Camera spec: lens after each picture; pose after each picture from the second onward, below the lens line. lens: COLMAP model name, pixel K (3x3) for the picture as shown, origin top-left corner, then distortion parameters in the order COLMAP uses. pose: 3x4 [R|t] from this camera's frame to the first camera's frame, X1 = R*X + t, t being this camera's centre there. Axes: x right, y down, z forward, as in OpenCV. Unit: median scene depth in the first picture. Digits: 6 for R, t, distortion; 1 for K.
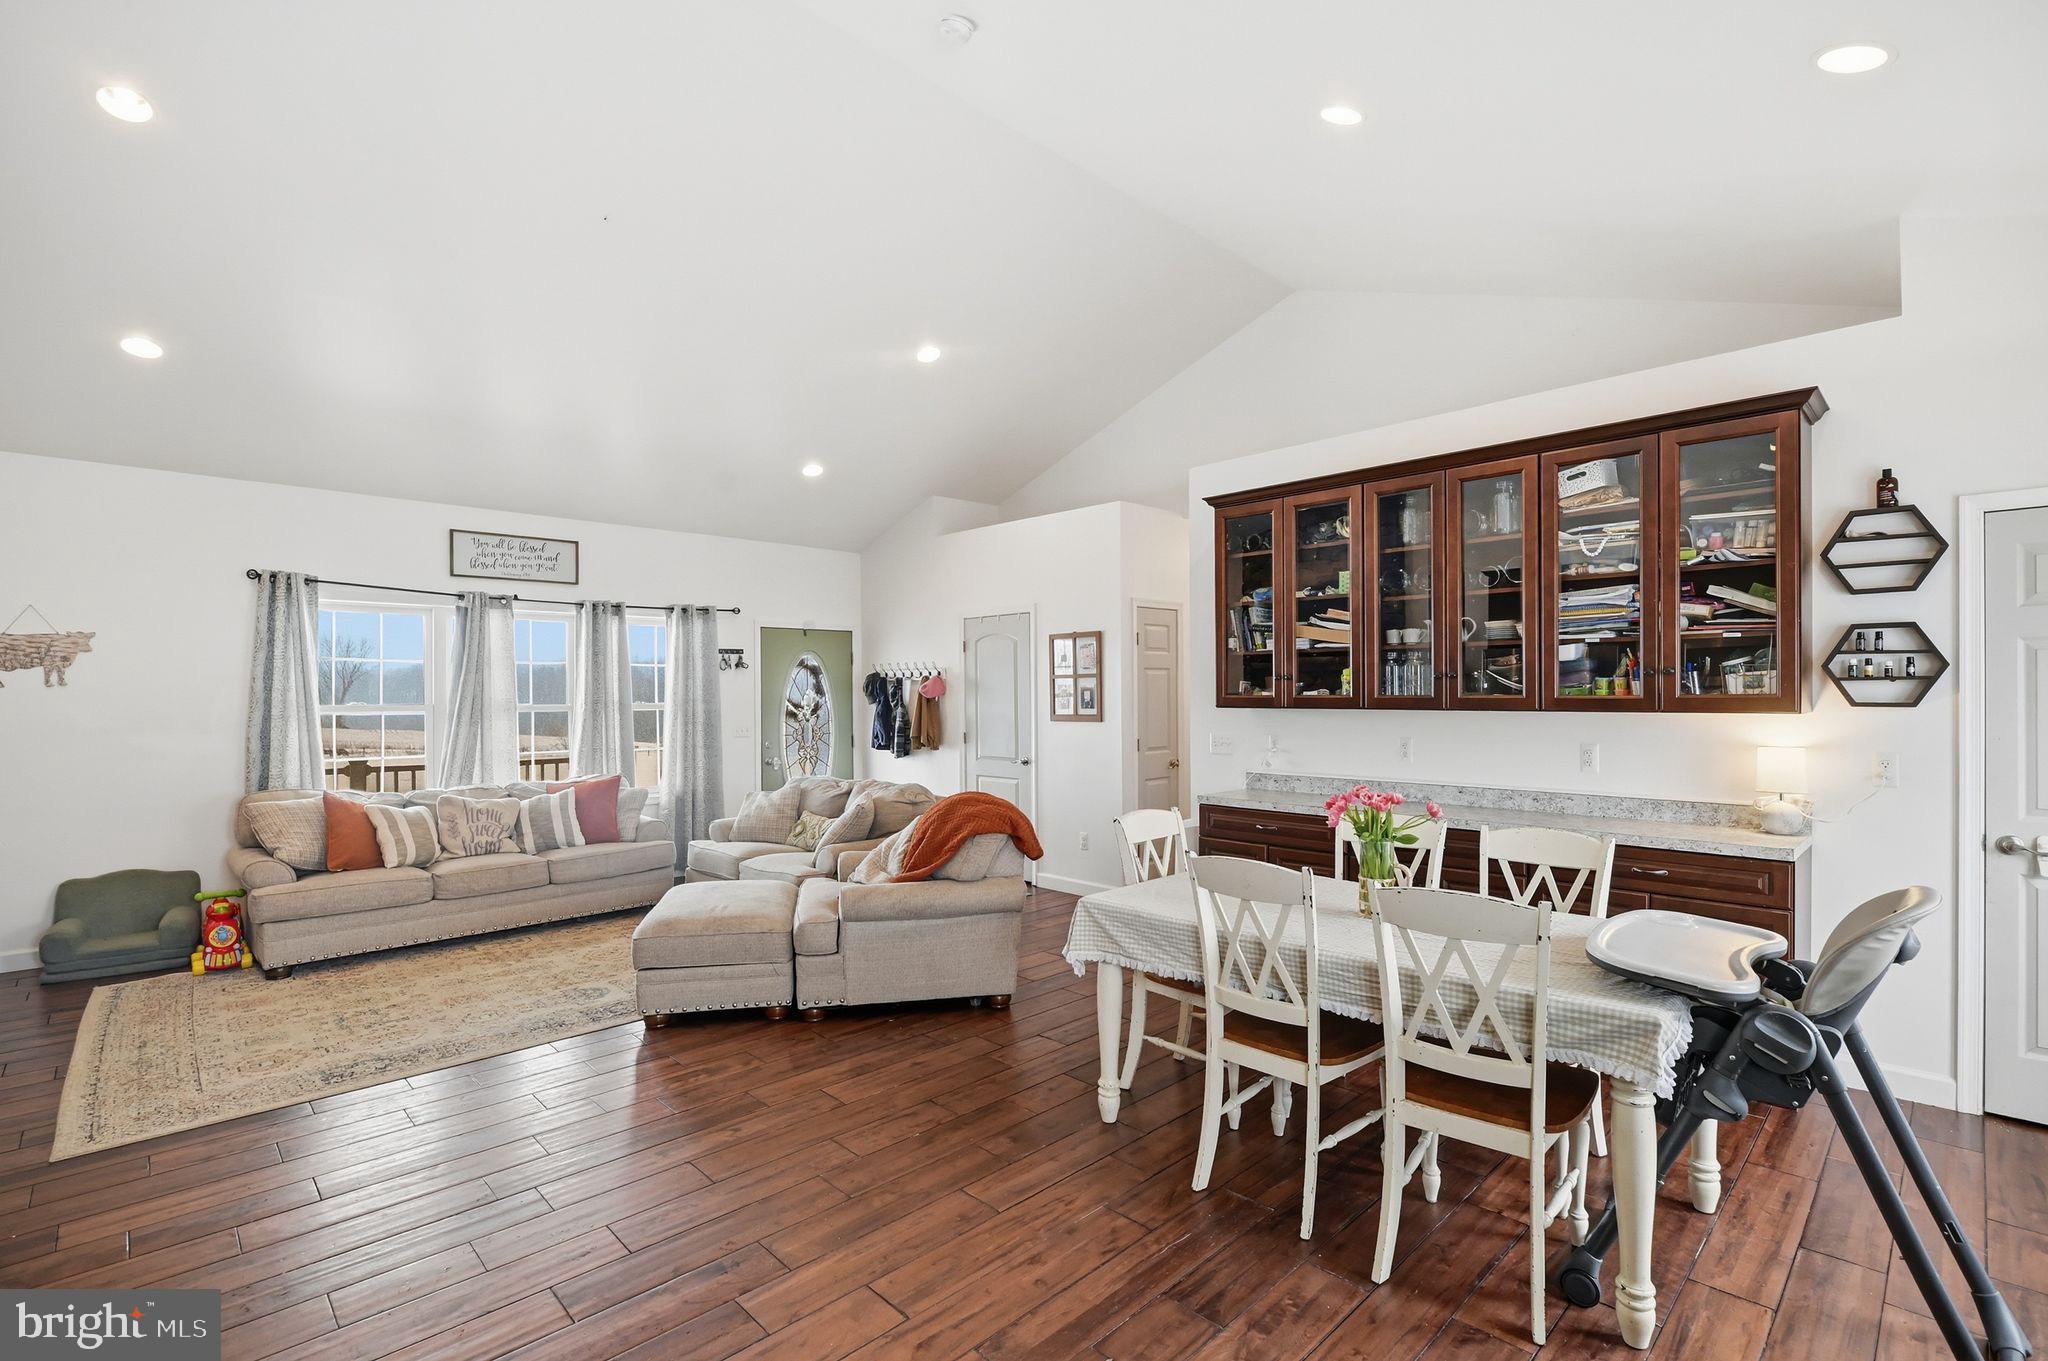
lens RADIAL K [[913.7, 0, 1026.6], [0, 913.7, 696.3], [0, 0, 1]] dist [-0.008871, -0.001404]
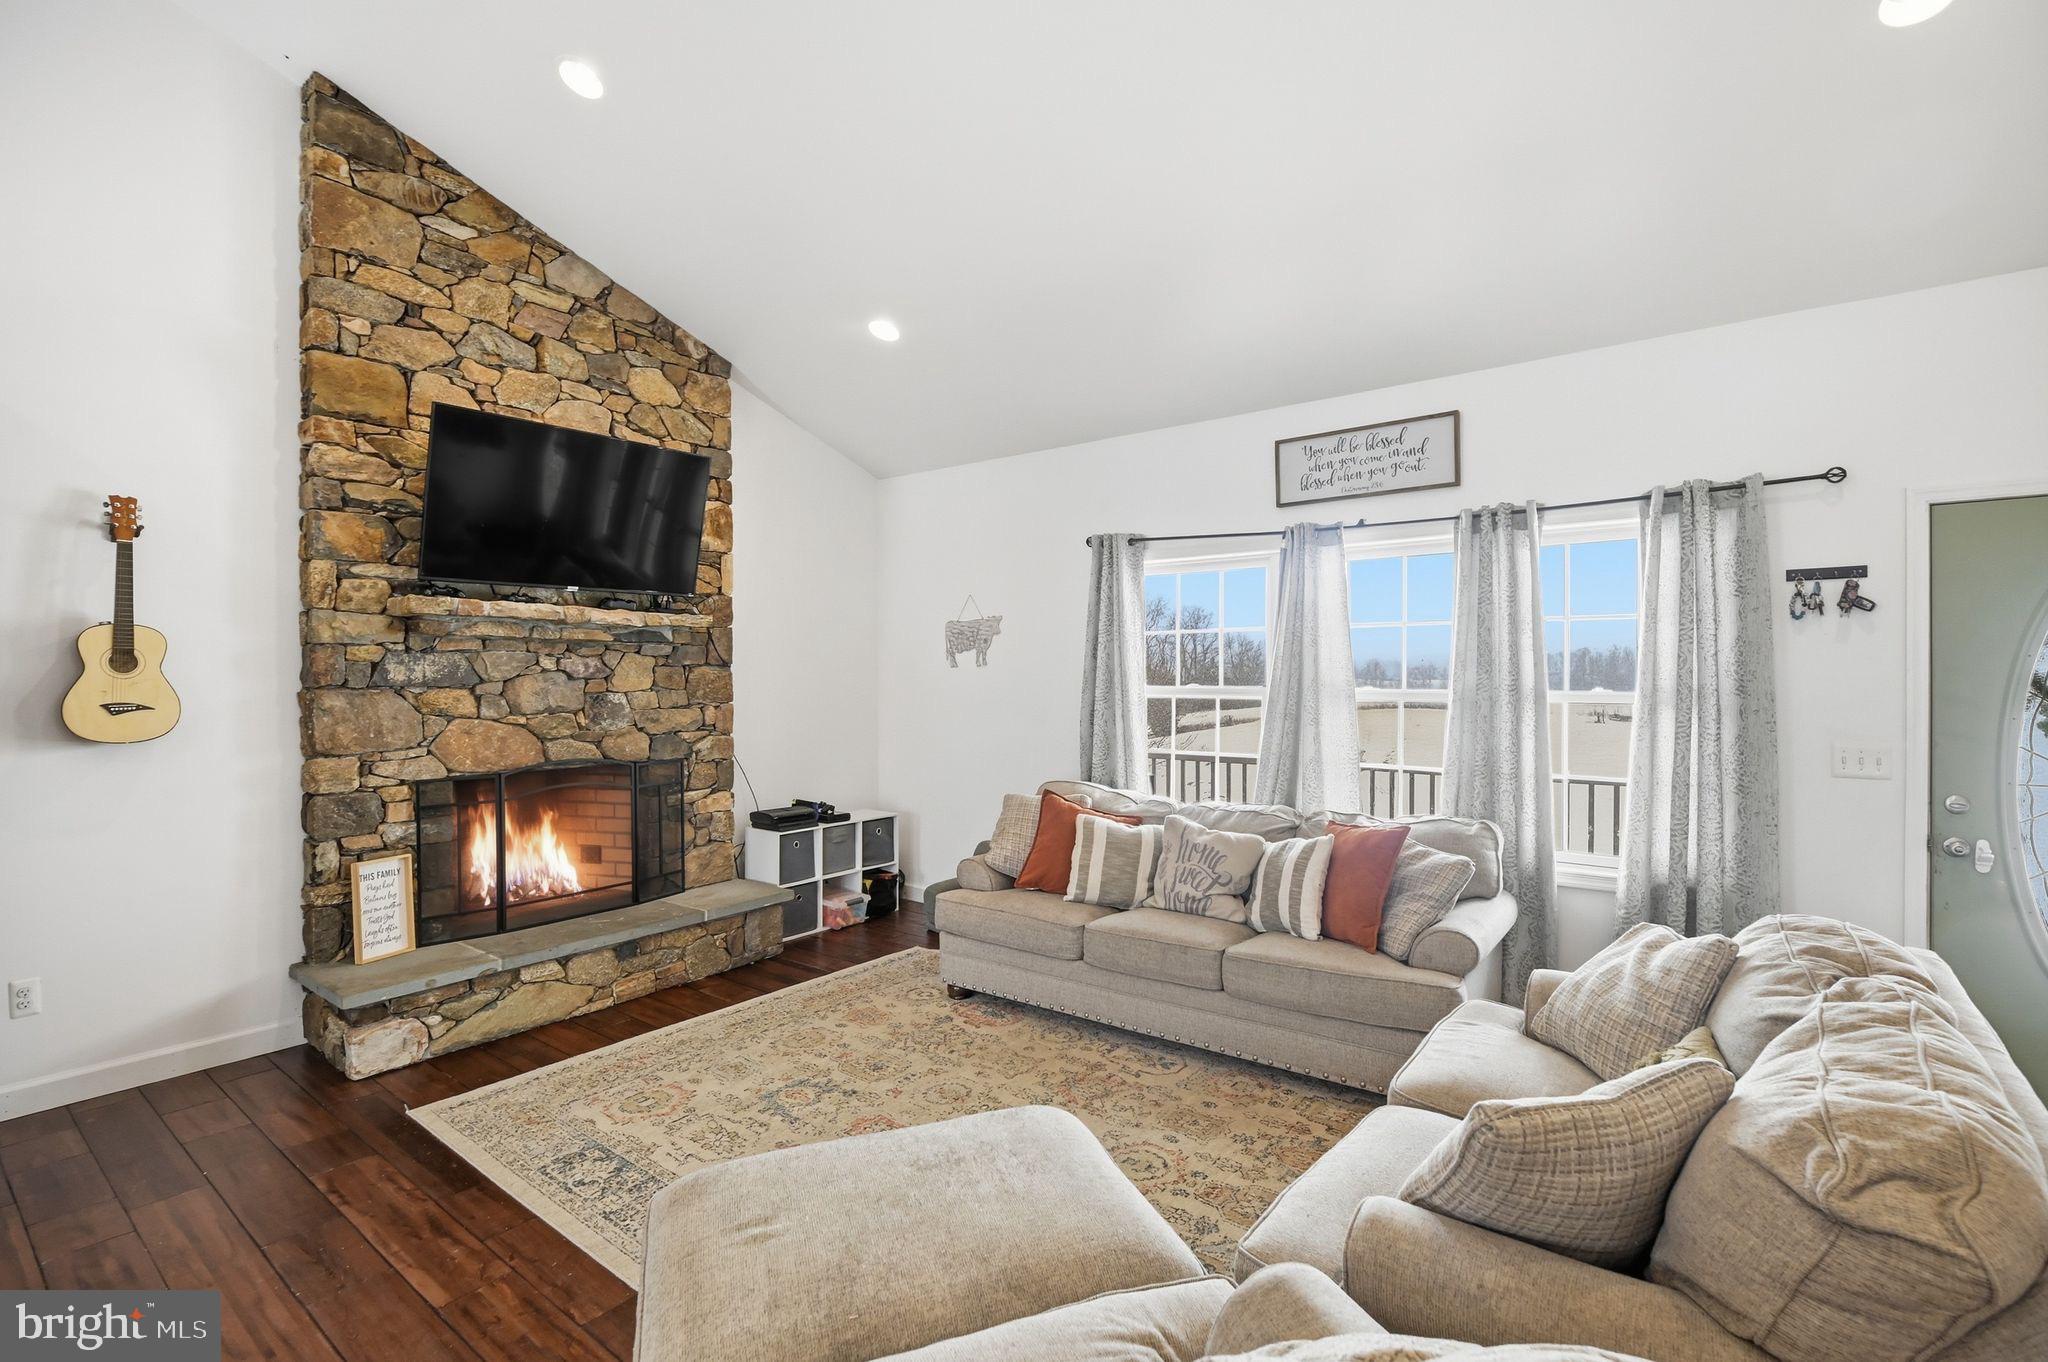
lens RADIAL K [[907.7, 0, 1049.7], [0, 907.7, 679.5], [0, 0, 1]] dist [-0.007048, -0.003411]
pose [[0.166503, 0.007404, -0.986013, 0.042386], [-0.004339, 0.999968, 0.006776, -0.001760], [0.986031, 0.003151, 0.166530, 0.785731]]
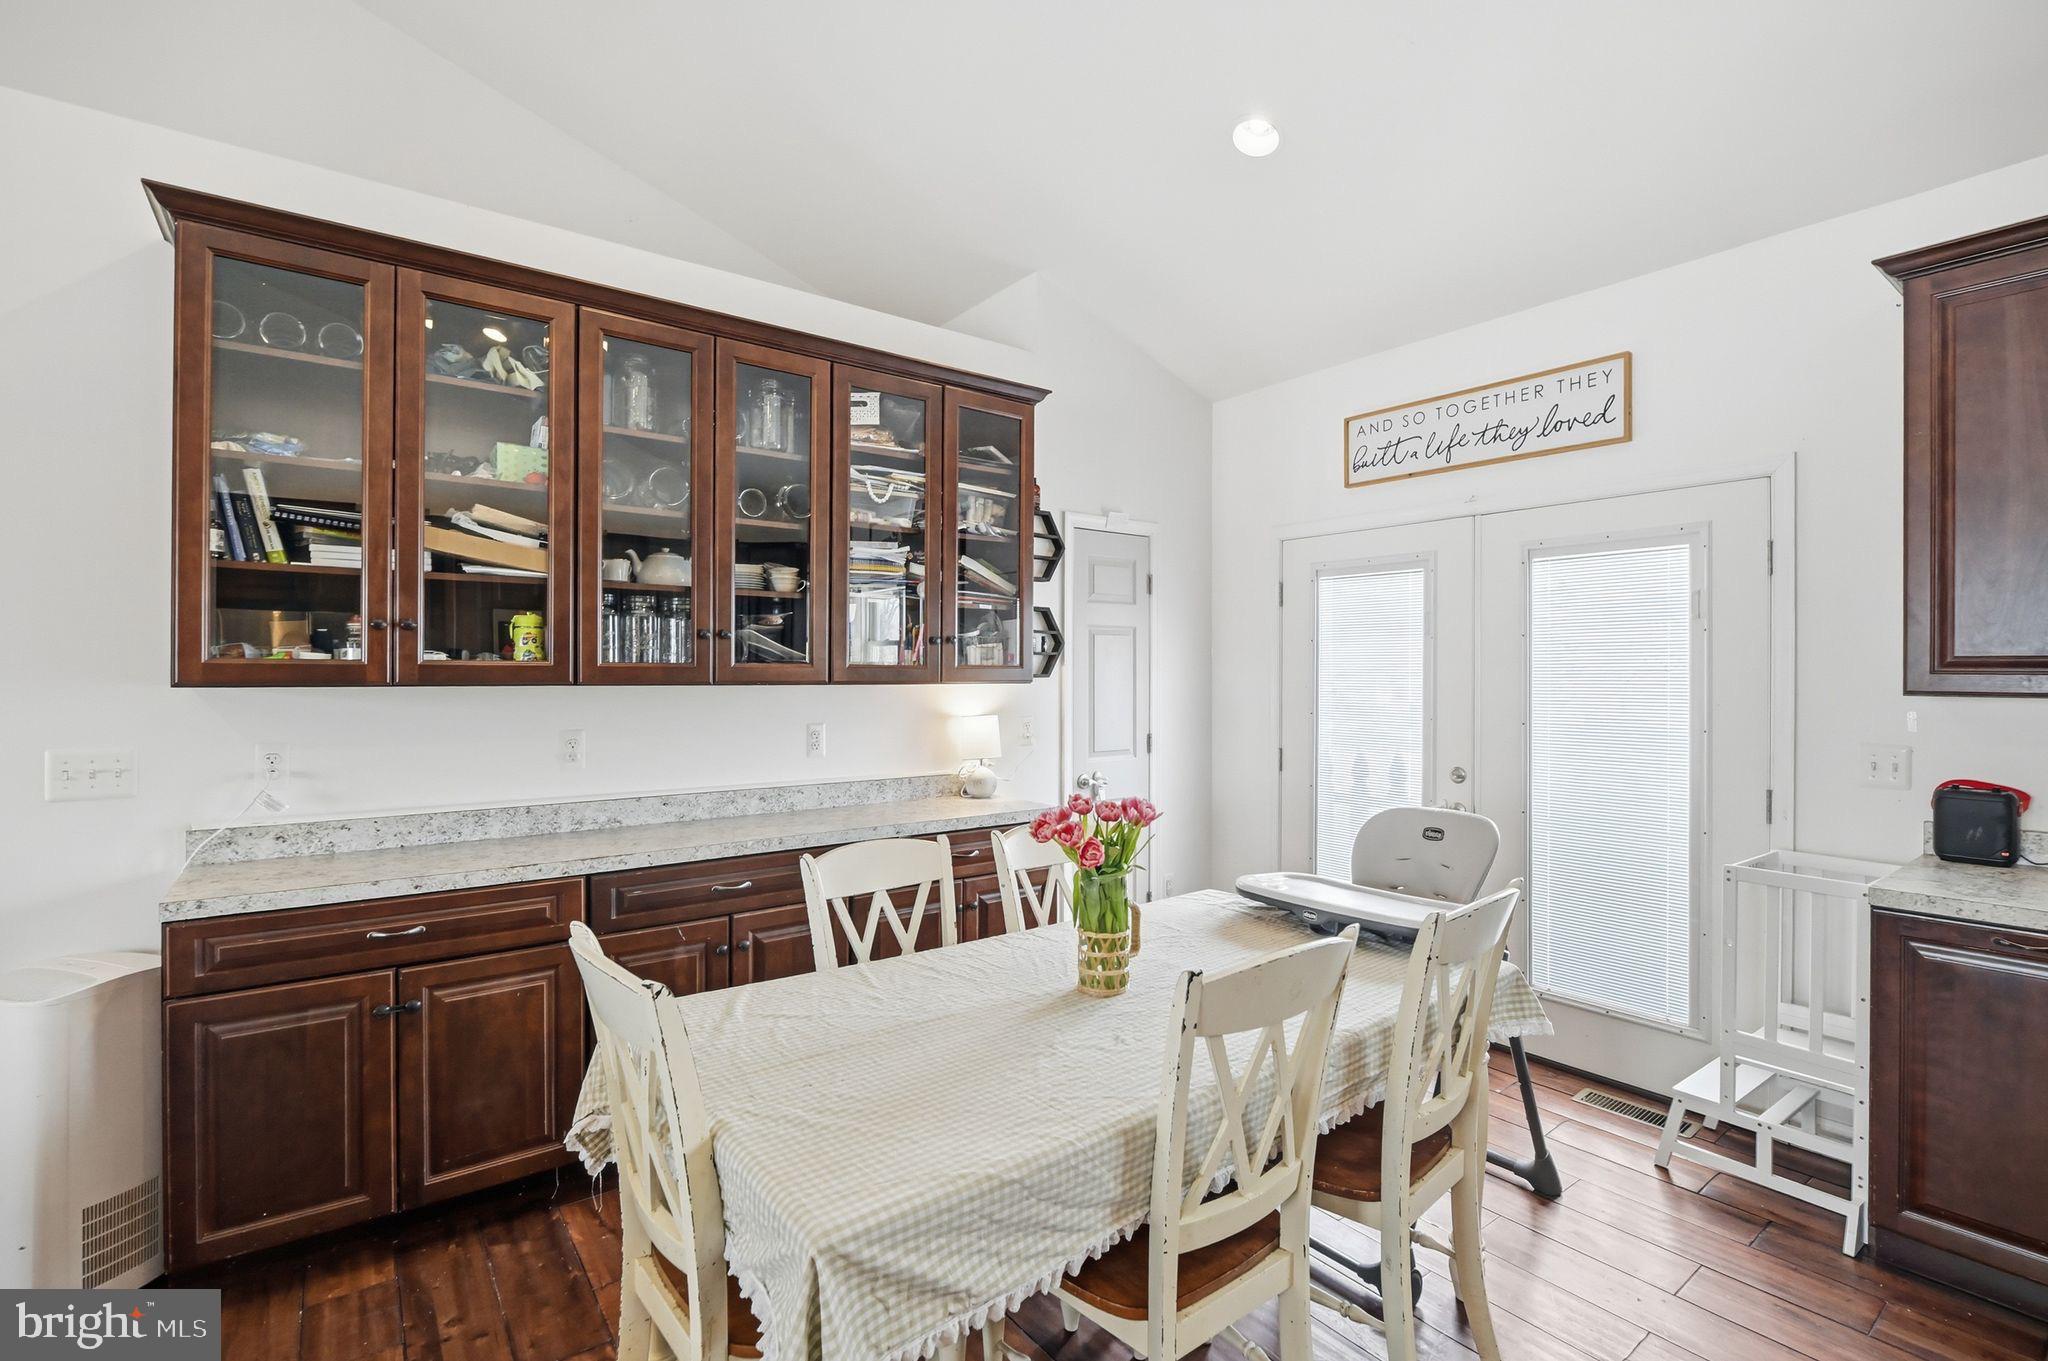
lens RADIAL K [[913.7, 0, 1036.3], [0, 913.7, 667.5], [0, 0, 1]] dist [-0.008871, -0.001404]
pose [[0.132811, 0.010536, 0.991085, -0.134991], [-0.001061, 0.999944, -0.010488, 0.006278], [-0.991141, 0.000341, 0.132815, 0.477036]]
